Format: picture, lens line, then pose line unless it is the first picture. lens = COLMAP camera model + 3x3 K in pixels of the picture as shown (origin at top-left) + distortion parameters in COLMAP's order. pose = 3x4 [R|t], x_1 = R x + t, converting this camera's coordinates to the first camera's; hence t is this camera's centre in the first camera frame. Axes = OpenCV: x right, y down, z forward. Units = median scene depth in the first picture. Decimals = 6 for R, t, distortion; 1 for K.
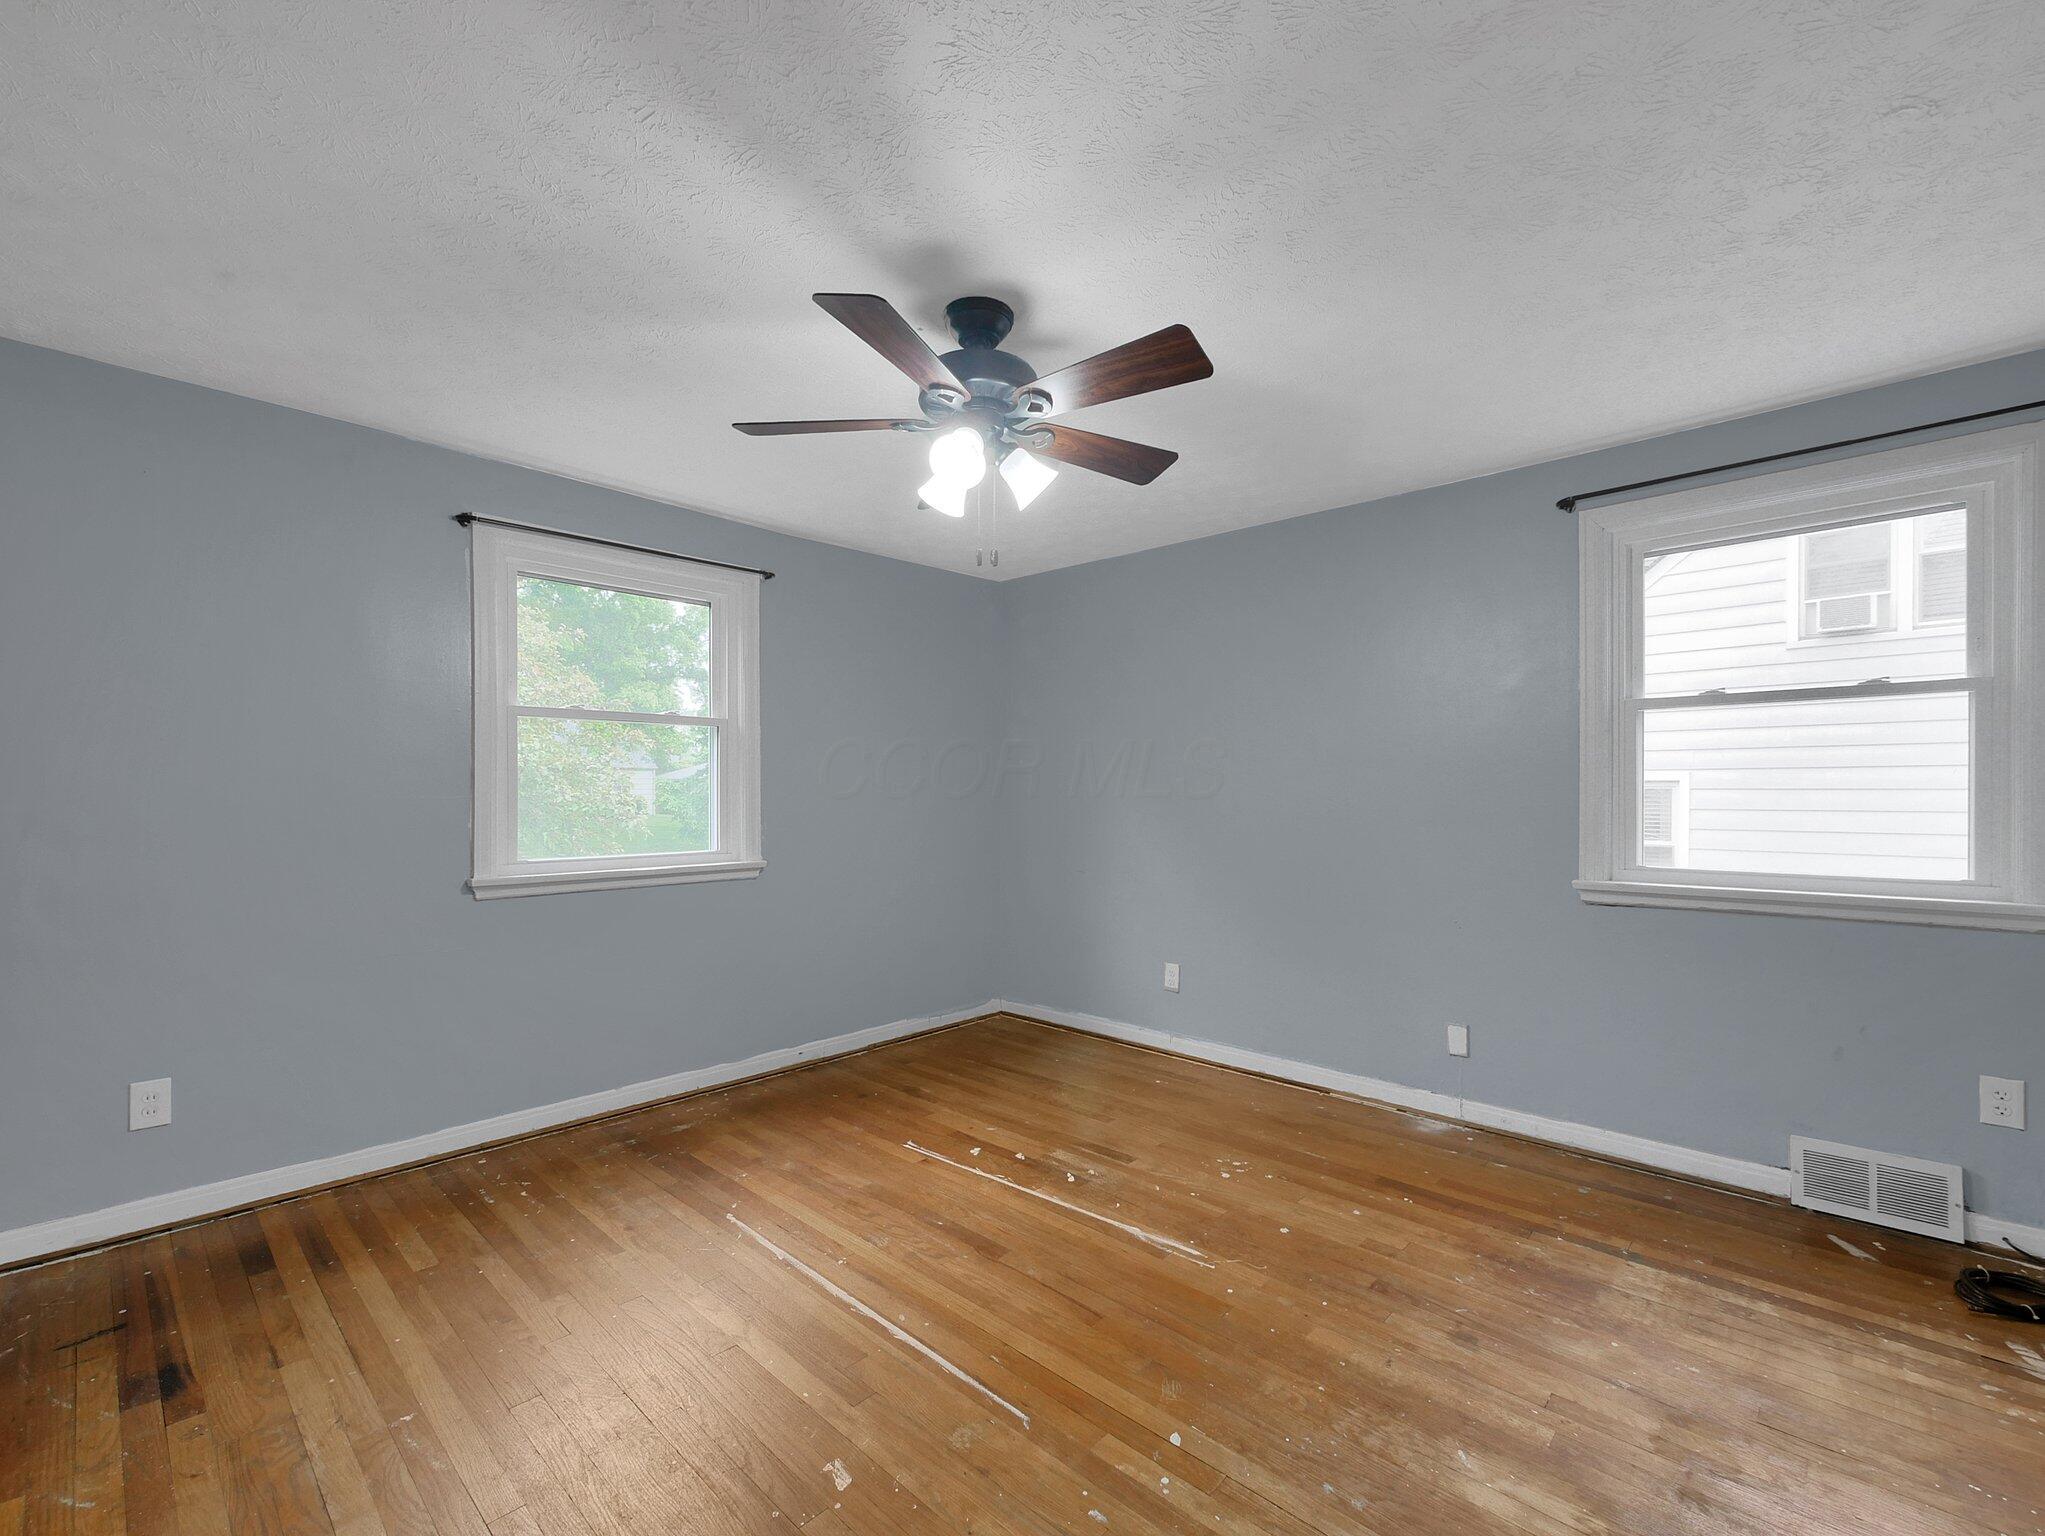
lens RADIAL K [[890.1, 0, 1023.8], [0, 890.1, 774.0], [0, 0, 1]] dist [-0.004335, -0.000233]
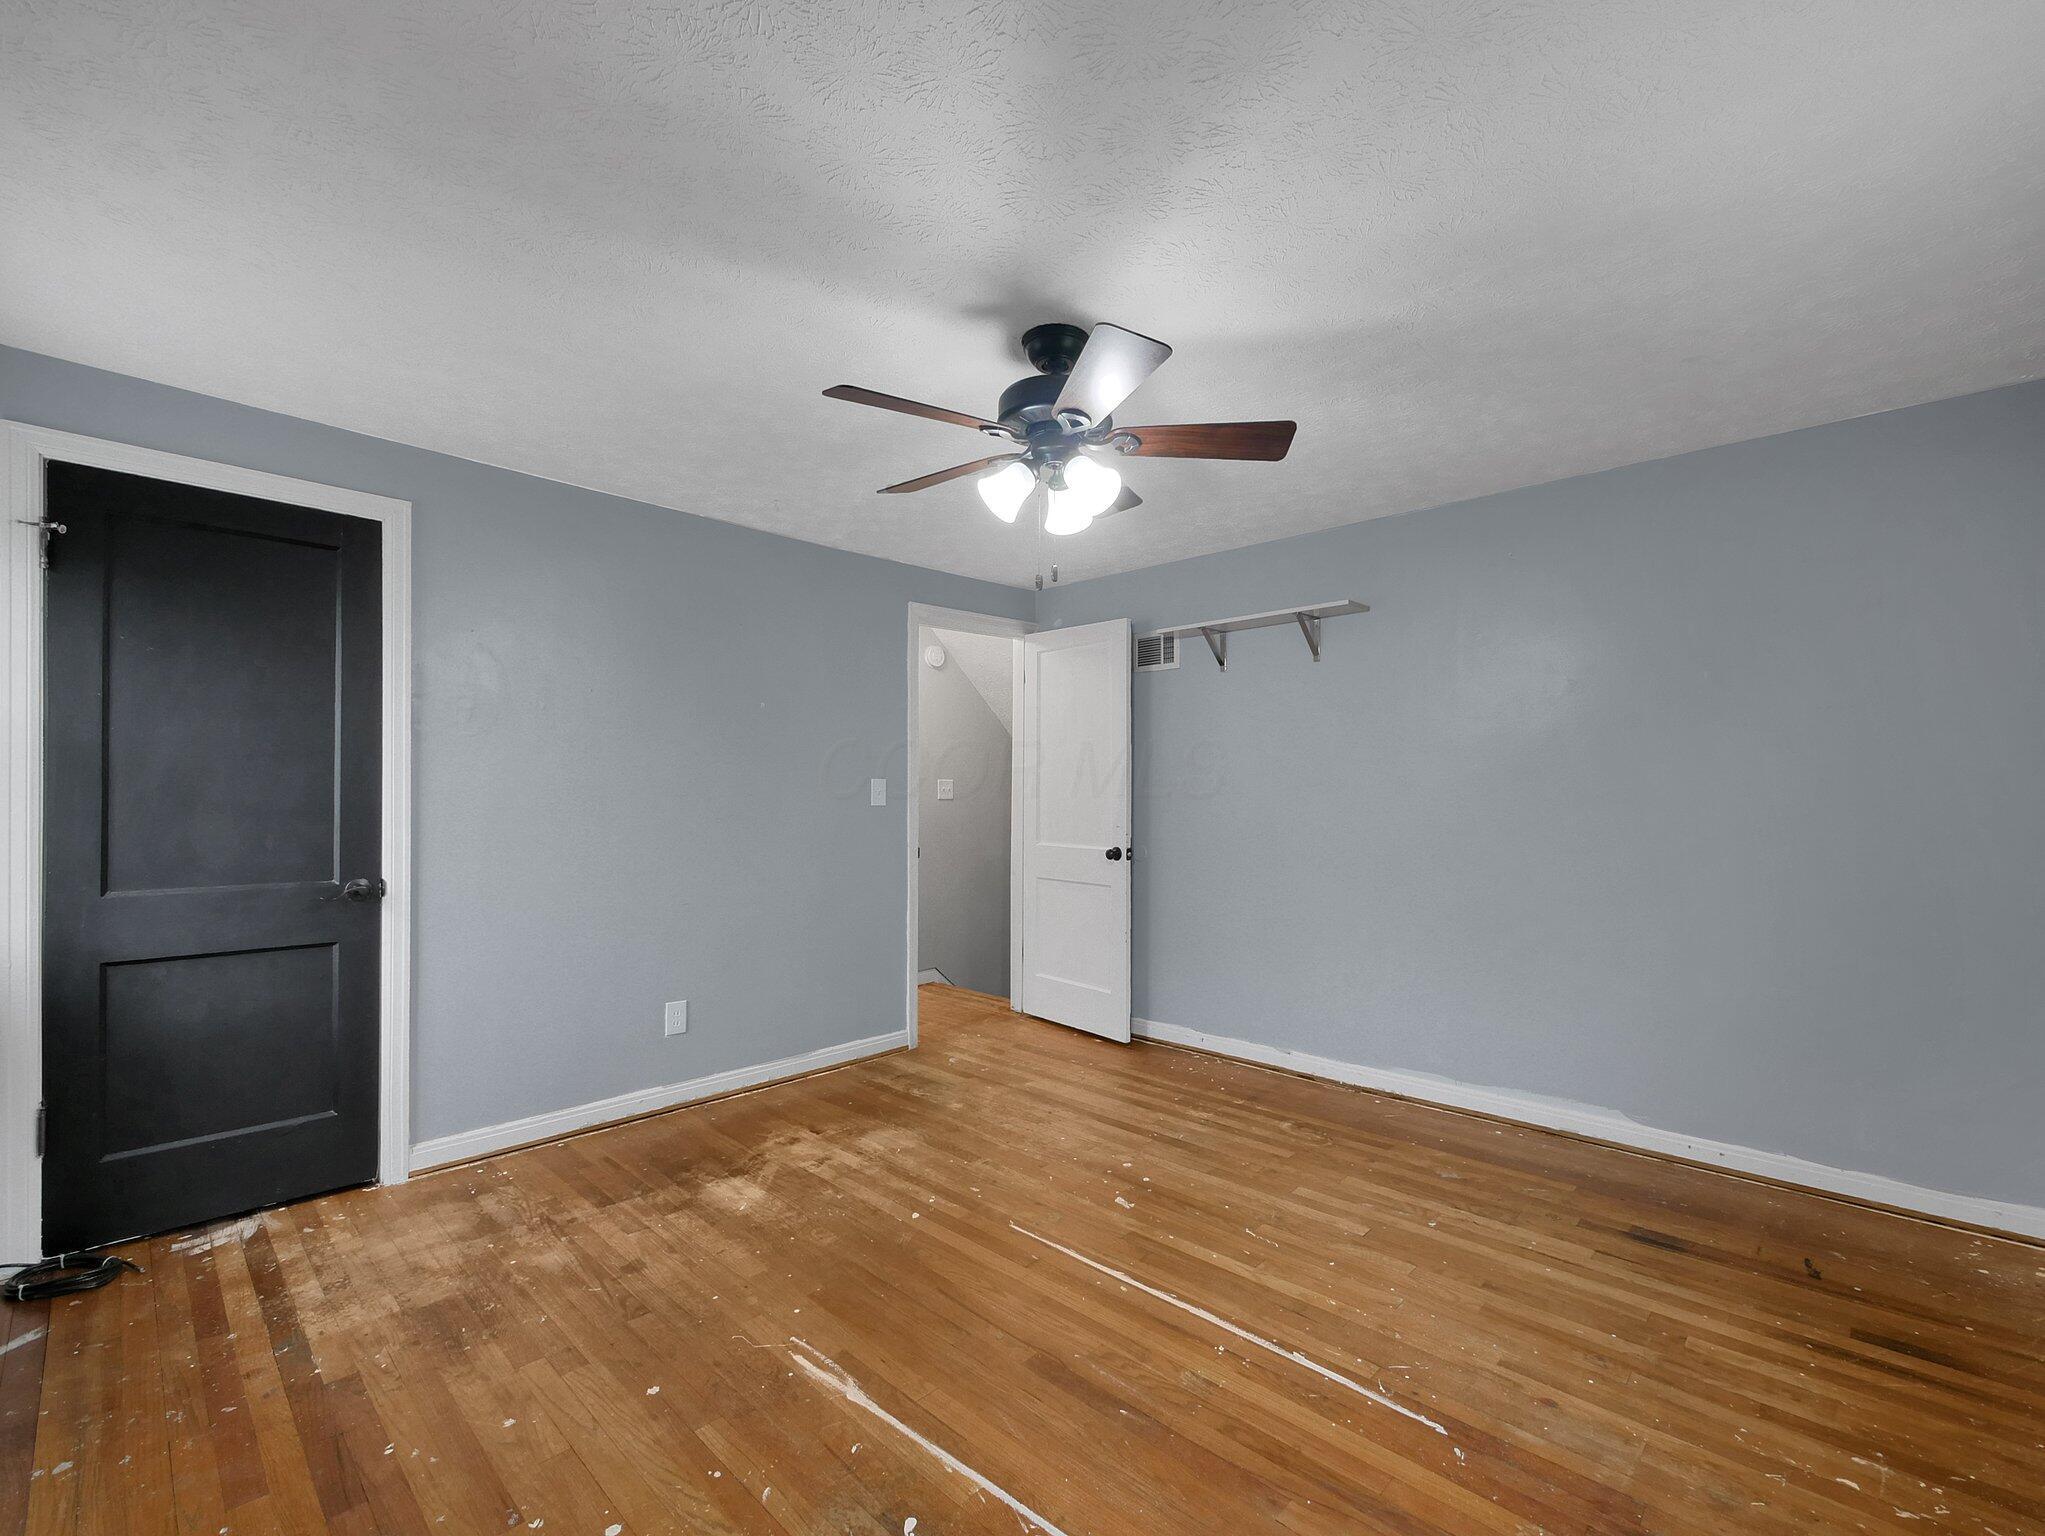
lens RADIAL K [[890.1, 0, 1020.1], [0, 890.1, 782.6], [0, 0, 1]] dist [-0.004335, -0.000233]
pose [[-0.999884, -0.002358, 0.015049, -0.024599], [-0.002866, 0.999423, -0.033831, 0.035228], [-0.014961, -0.033871, -0.999314, 1.922617]]
